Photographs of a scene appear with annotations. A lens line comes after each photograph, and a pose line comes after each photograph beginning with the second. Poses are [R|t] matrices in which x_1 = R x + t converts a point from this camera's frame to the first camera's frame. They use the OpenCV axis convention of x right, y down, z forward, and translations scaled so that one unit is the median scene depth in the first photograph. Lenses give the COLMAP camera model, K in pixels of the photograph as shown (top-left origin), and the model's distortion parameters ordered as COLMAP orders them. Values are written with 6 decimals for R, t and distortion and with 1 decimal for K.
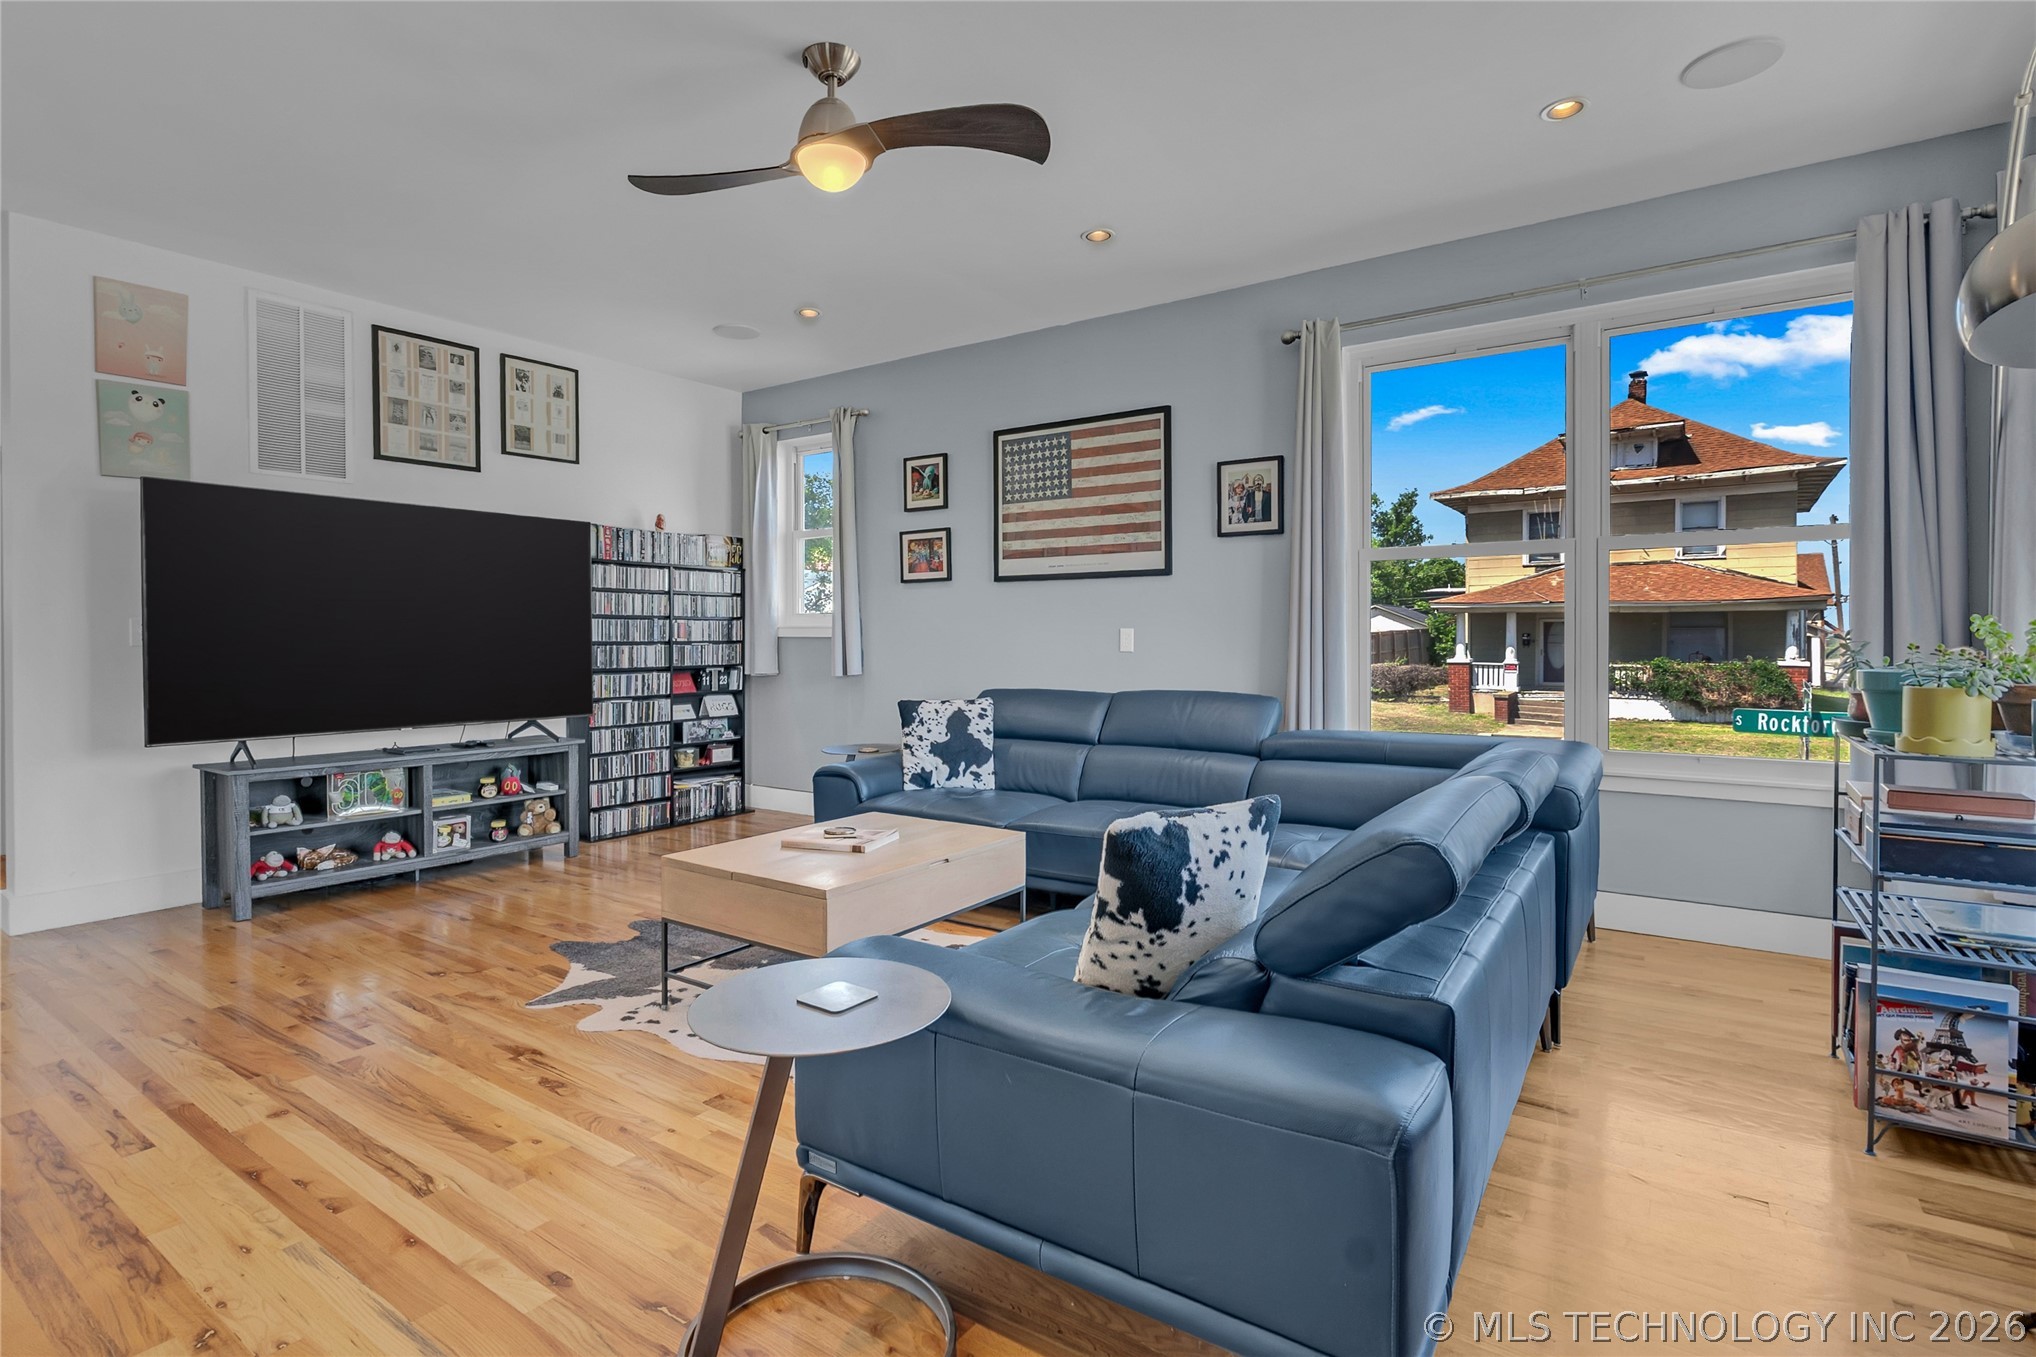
lens RADIAL K [[997.0, 0, 1025.6], [0, 997.0, 650.9], [0, 0, 1]] dist [-0.008939, 0.000113]
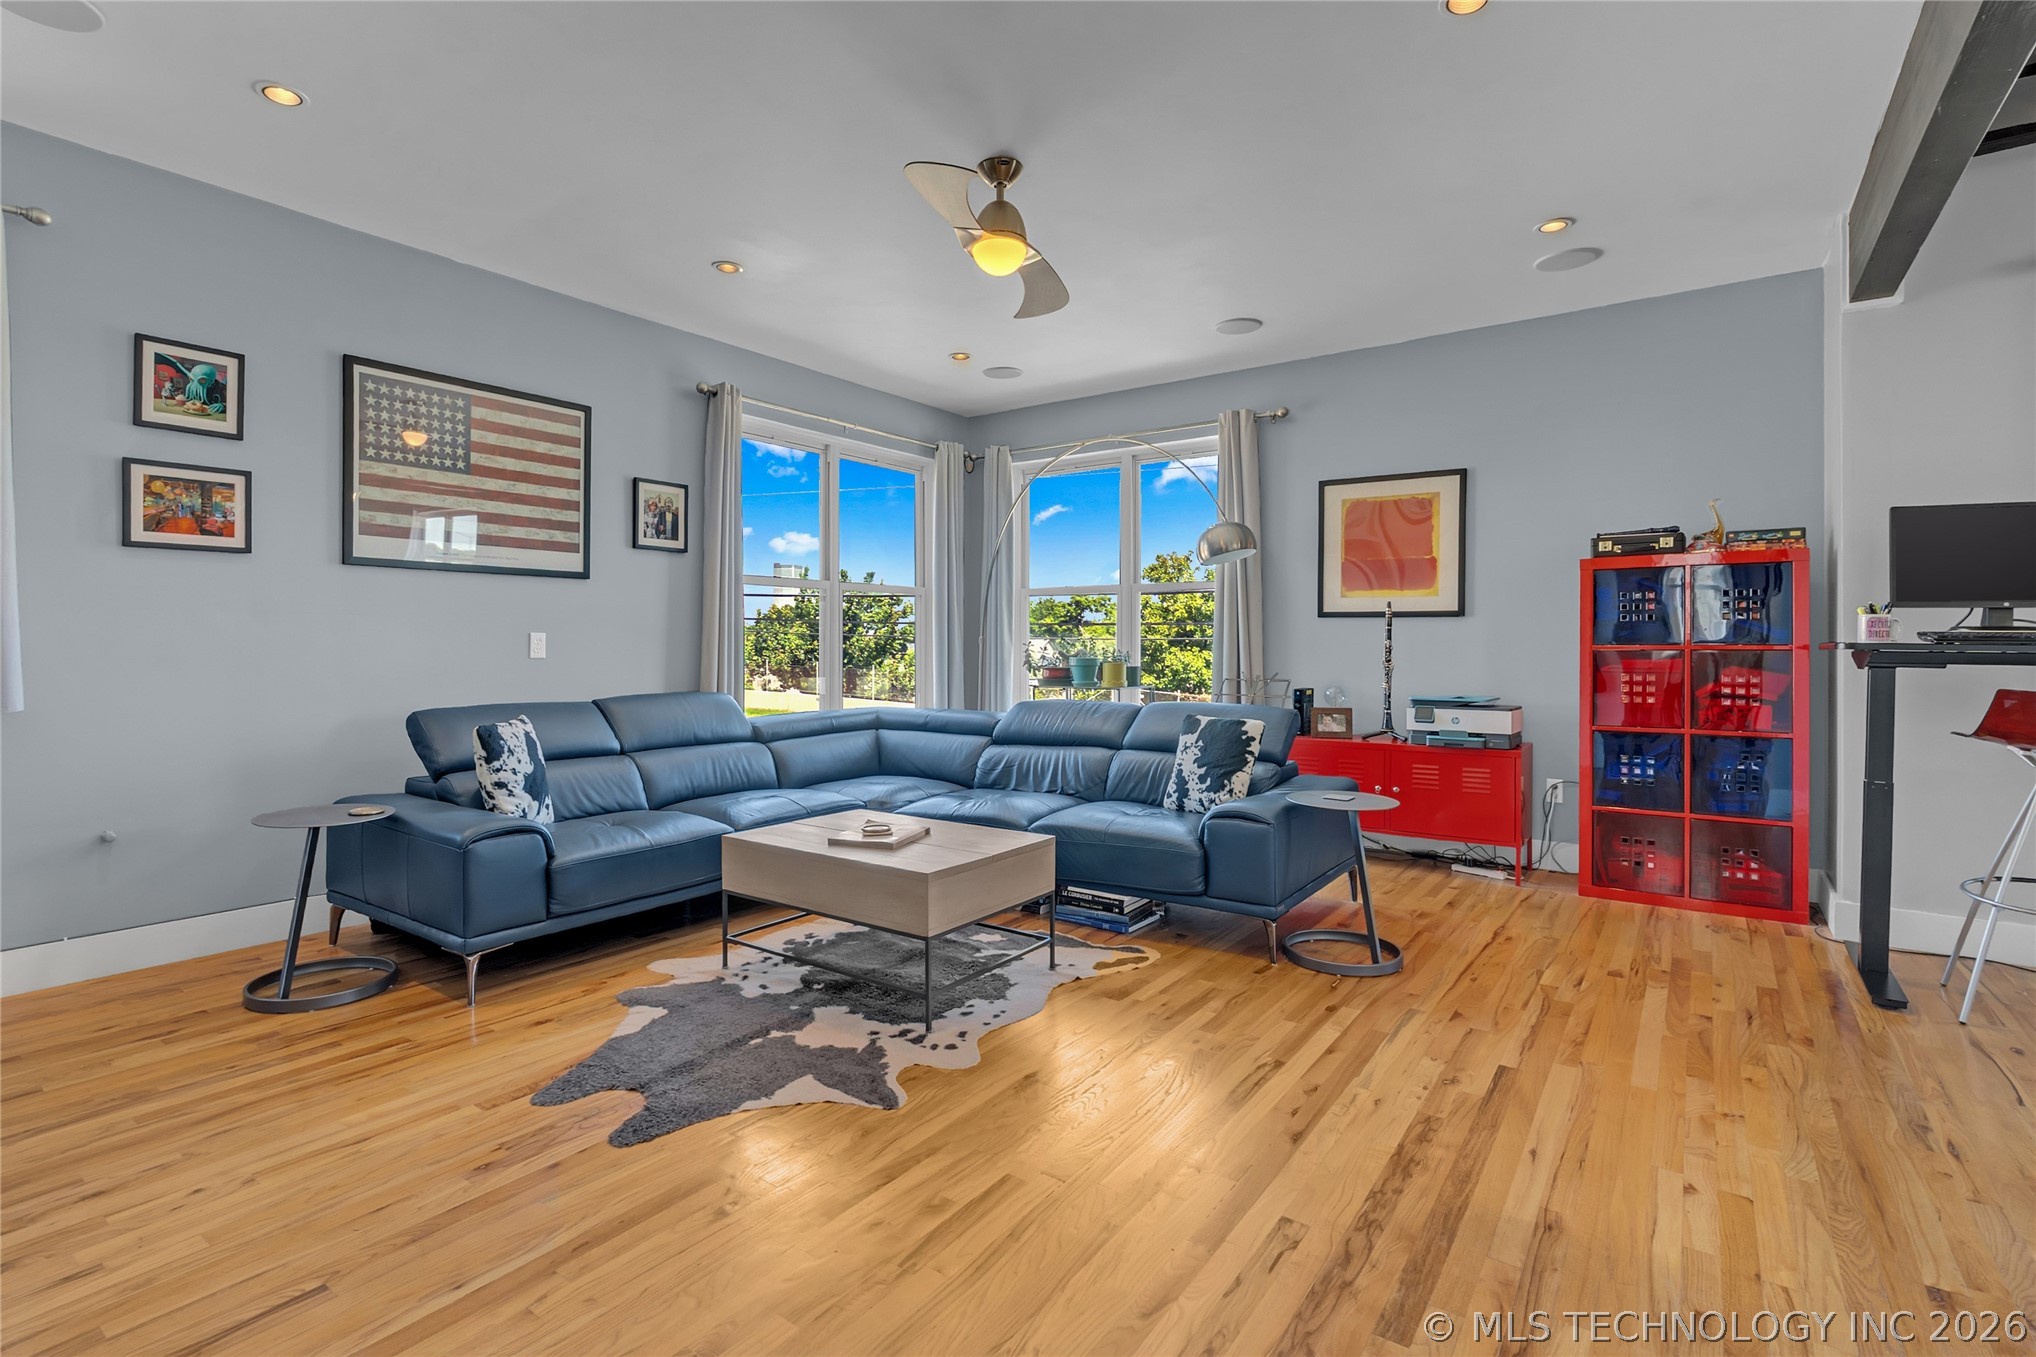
lens RADIAL K [[932.0, 0, 1059.4], [0, 932.0, 646.0], [0, 0, 1]] dist [-0.008175, 0.000362]
pose [[-0.004233, 0.000265, 0.999991, -0.764726], [0.010577, 0.999944, -0.000220, -0.005080], [-0.999935, 0.010576, -0.004235, 0.535039]]
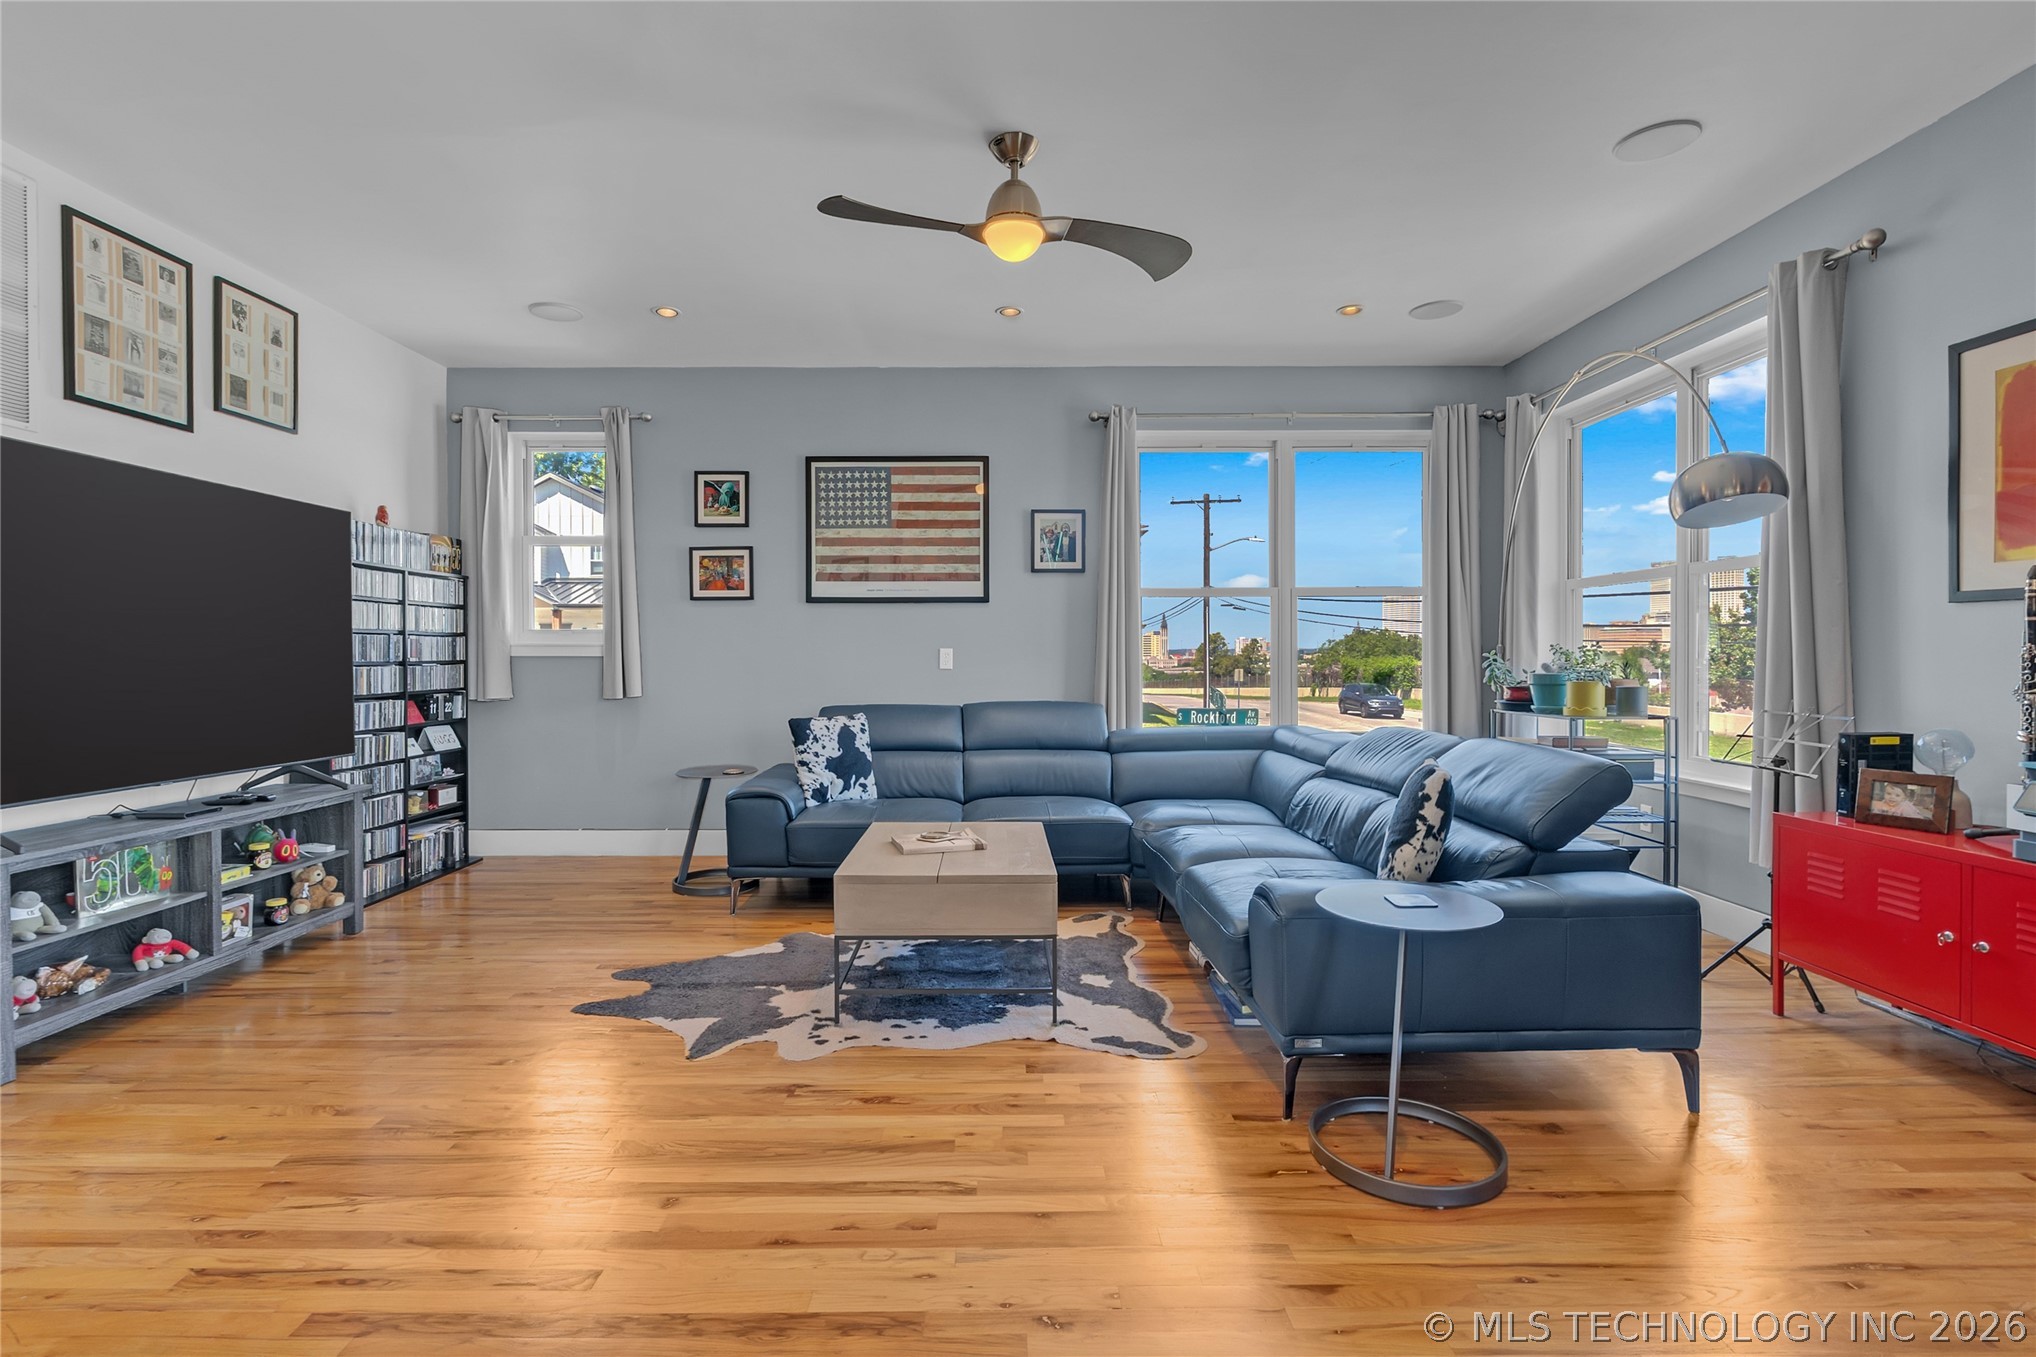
lens RADIAL K [[971.0, 0, 1034.6], [0, 971.0, 664.5], [0, 0, 1]] dist [-0.007430, -0.000632]
pose [[0.806324, -0.005775, 0.591446, -0.475493], [0.008841, 0.999958, -0.002289, -0.000819], [-0.591408, 0.007075, 0.806341, 0.056640]]
